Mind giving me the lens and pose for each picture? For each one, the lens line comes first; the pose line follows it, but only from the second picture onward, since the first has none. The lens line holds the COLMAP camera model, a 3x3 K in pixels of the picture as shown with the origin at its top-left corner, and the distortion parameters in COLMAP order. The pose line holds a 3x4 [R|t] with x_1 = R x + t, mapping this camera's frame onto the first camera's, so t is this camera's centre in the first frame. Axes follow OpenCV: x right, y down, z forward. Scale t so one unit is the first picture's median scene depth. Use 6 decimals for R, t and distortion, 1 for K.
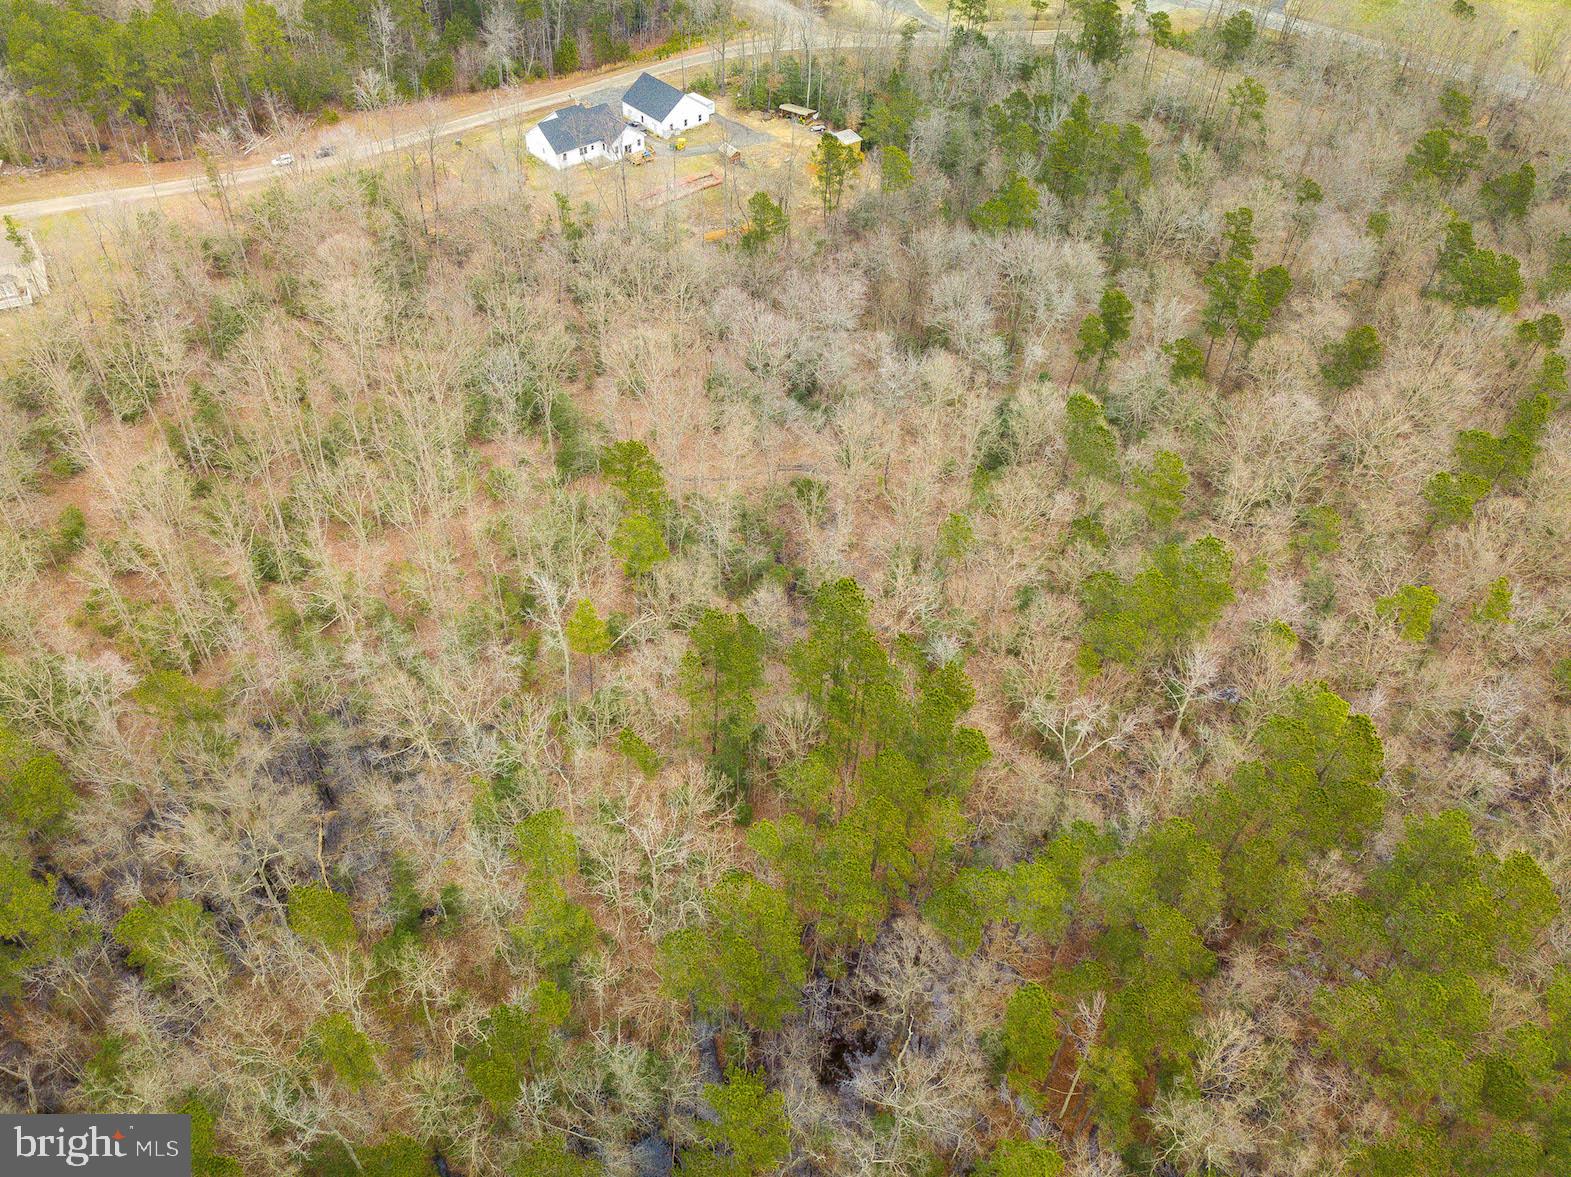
lens RADIAL K [[1236.0, 0, 781.1], [0, 1236.0, 594.2], [0, 0, 1]] dist [0.018575, -0.015498]
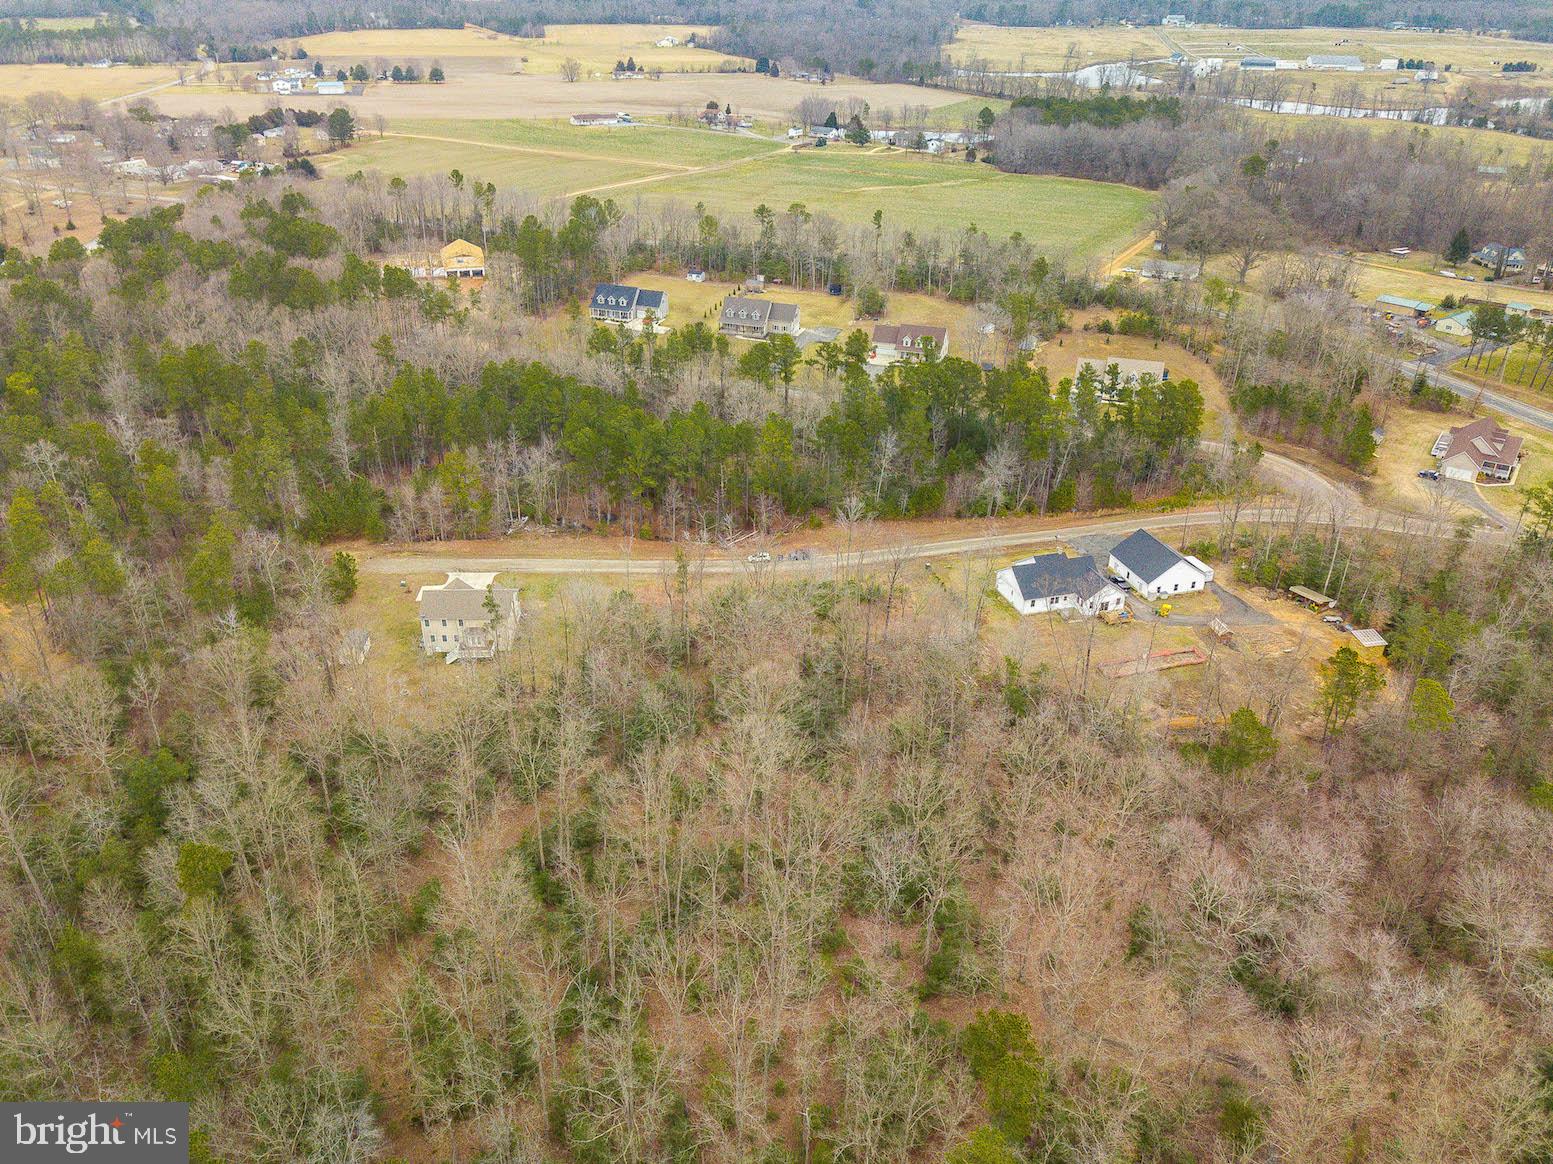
lens RADIAL K [[1221.8, 0, 772.2], [0, 1221.8, 587.7], [0, 0, 1]] dist [0.018575, -0.015498]
pose [[0.909704, 0.177173, -0.375564, -0.009114], [-0.276241, 0.933467, -0.228757, -0.093407], [0.310047, 0.311847, 0.898121, 0.102444]]
